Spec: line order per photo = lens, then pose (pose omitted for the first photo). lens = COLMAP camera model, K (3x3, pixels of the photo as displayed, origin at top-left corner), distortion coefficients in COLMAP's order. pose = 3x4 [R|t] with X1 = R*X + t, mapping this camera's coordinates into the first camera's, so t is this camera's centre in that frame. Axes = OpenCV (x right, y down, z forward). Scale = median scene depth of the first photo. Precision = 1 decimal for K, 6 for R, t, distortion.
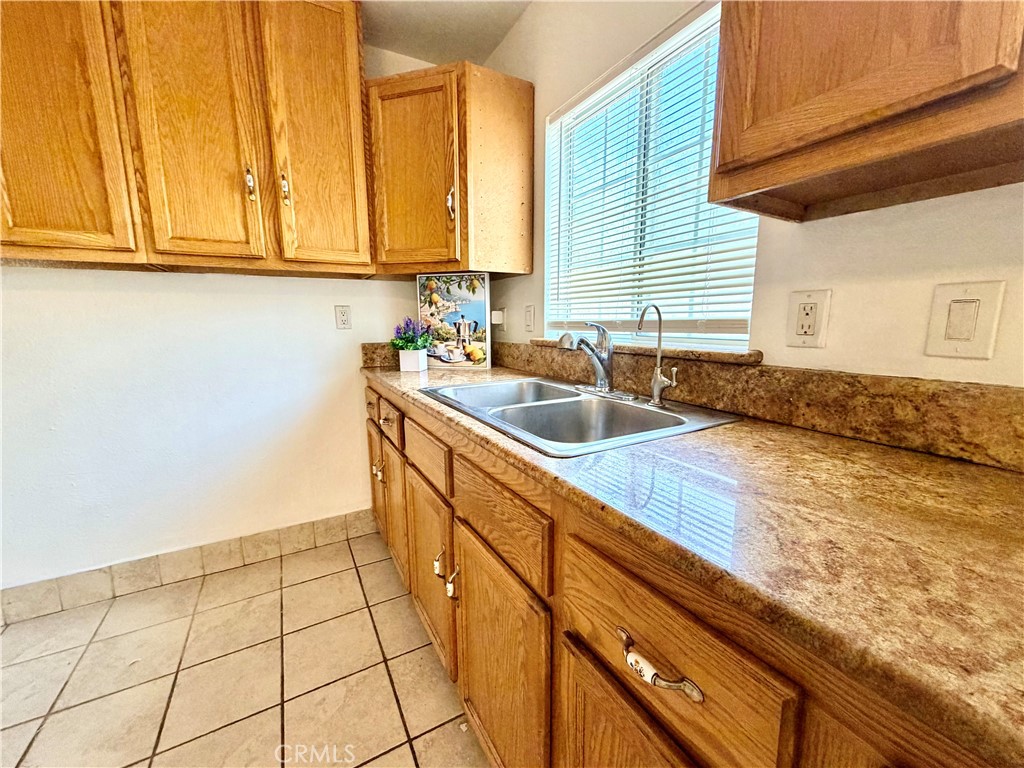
lens RADIAL K [[407.8, 0, 513.4], [0, 407.8, 380.9], [0, 0, 1]] dist [-0.006700, 0.001152]
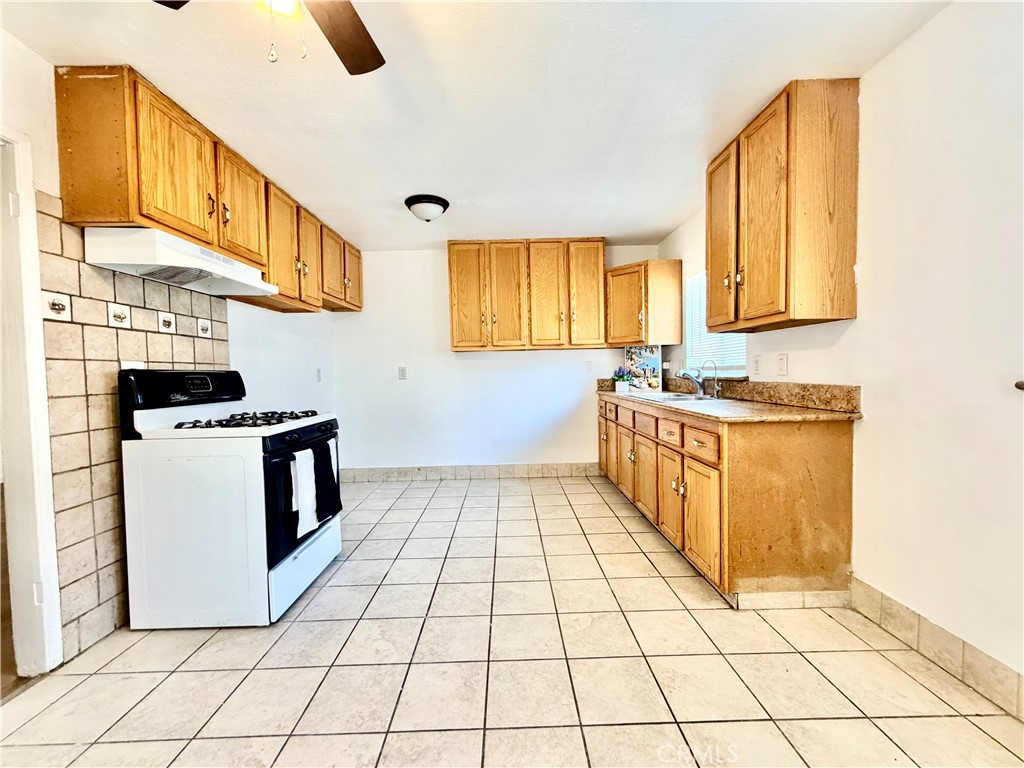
lens RADIAL K [[407.8, 0, 507.7], [0, 407.8, 385.6], [0, 0, 1]] dist [-0.006700, 0.001152]
pose [[0.871837, 0.004926, -0.489771, 0.316231], [-0.057257, 0.994118, -0.091925, 0.201192], [0.486437, 0.108186, 0.866992, -1.304571]]
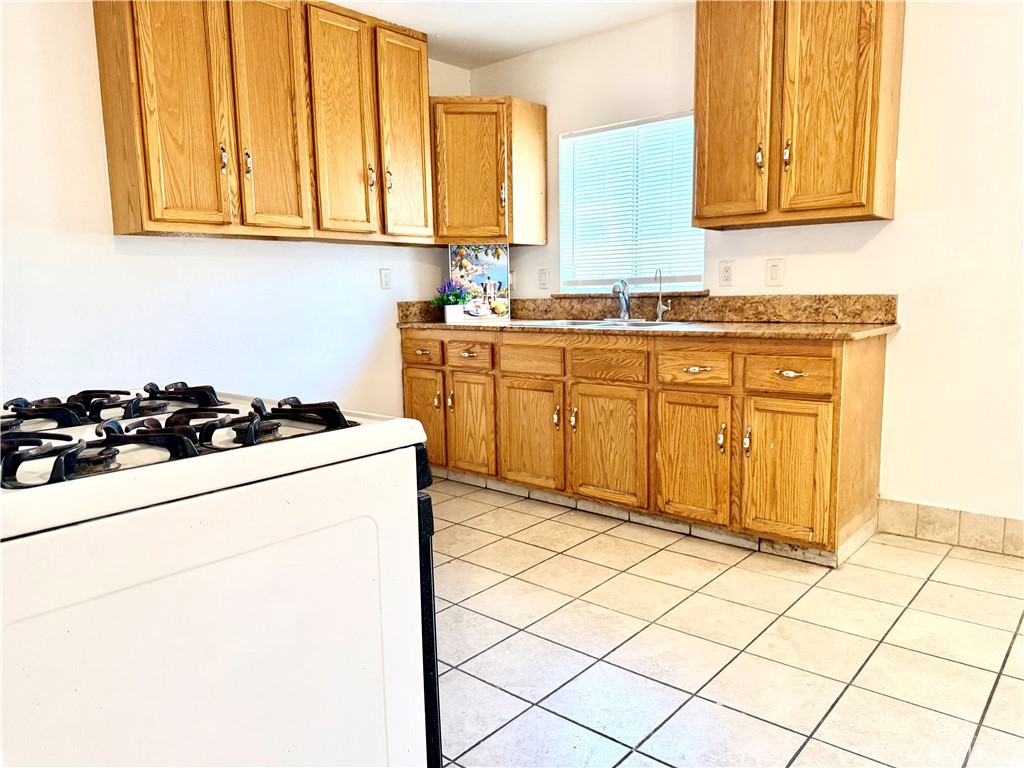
lens RADIAL K [[715.3, 0, 506.9], [0, 715.3, 402.8], [0, 0, 1]] dist [0.022572, -0.020622]
pose [[0.944453, -0.063004, 0.322551, -0.944699], [0.063015, 0.997958, 0.010417, 0.239051], [-0.322549, 0.010487, 0.946495, -1.270240]]
